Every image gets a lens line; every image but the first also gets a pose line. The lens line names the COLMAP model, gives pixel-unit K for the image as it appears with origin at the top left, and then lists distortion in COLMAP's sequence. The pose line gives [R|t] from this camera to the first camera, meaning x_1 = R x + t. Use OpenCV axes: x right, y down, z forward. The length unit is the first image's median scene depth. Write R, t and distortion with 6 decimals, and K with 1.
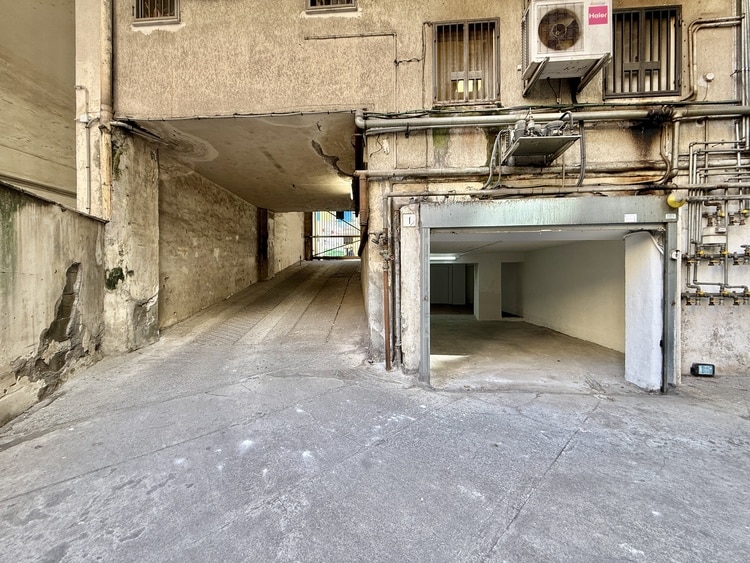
lens RADIAL K [[298.8, 0, 373.9], [0, 298.8, 280.9], [0, 0, 1]] dist [-0.000006, 0.000094]
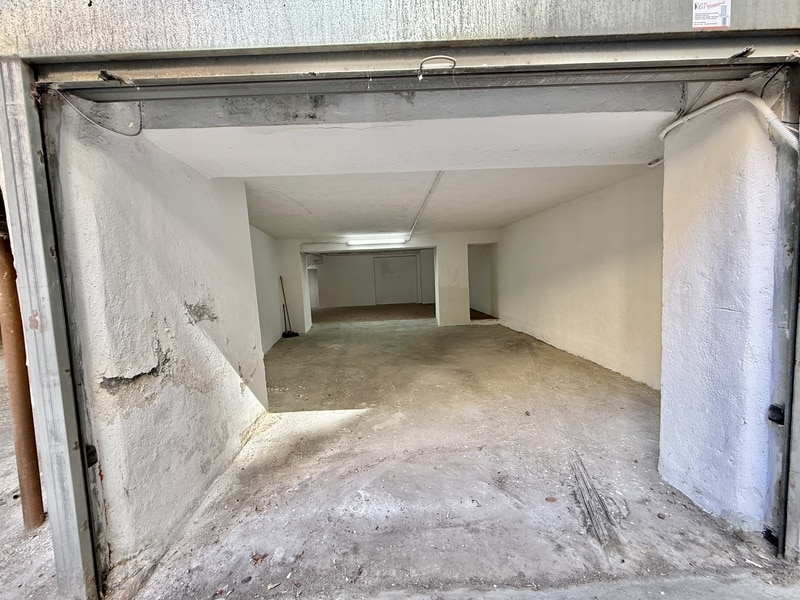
lens RADIAL K [[318.7, 0, 398.8], [0, 318.7, 299.3], [0, 0, 1]] dist [-0.000006, 0.000094]
pose [[0.994081, -0.049002, 0.096959, 0.435407], [0.042616, 0.996851, 0.066876, 0.028656], [-0.099931, -0.062348, 0.993039, 0.597994]]
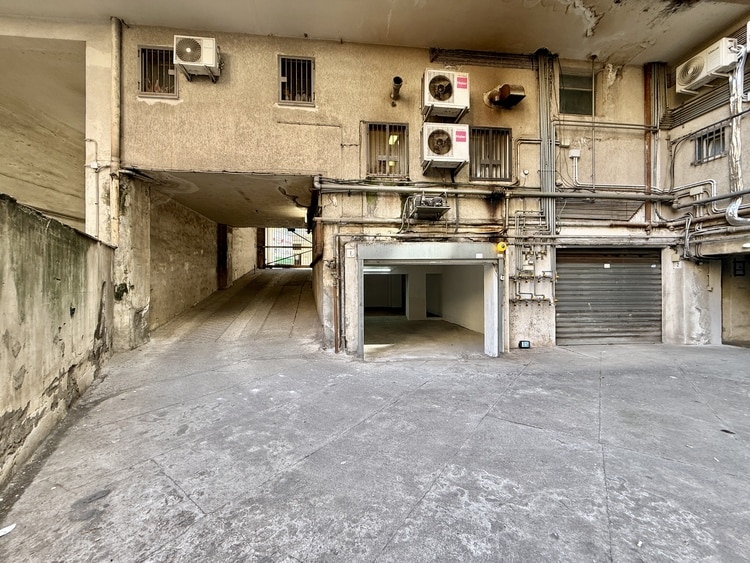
lens RADIAL K [[298.8, 0, 373.9], [0, 298.8, 280.9], [0, 0, 1]] dist [-0.000006, 0.000094]
pose [[0.984339, 0.000067, 0.176287, -0.031104], [0.002038, 0.999929, -0.011759, -0.040880], [-0.176275, 0.011934, 0.984269, -0.485756]]
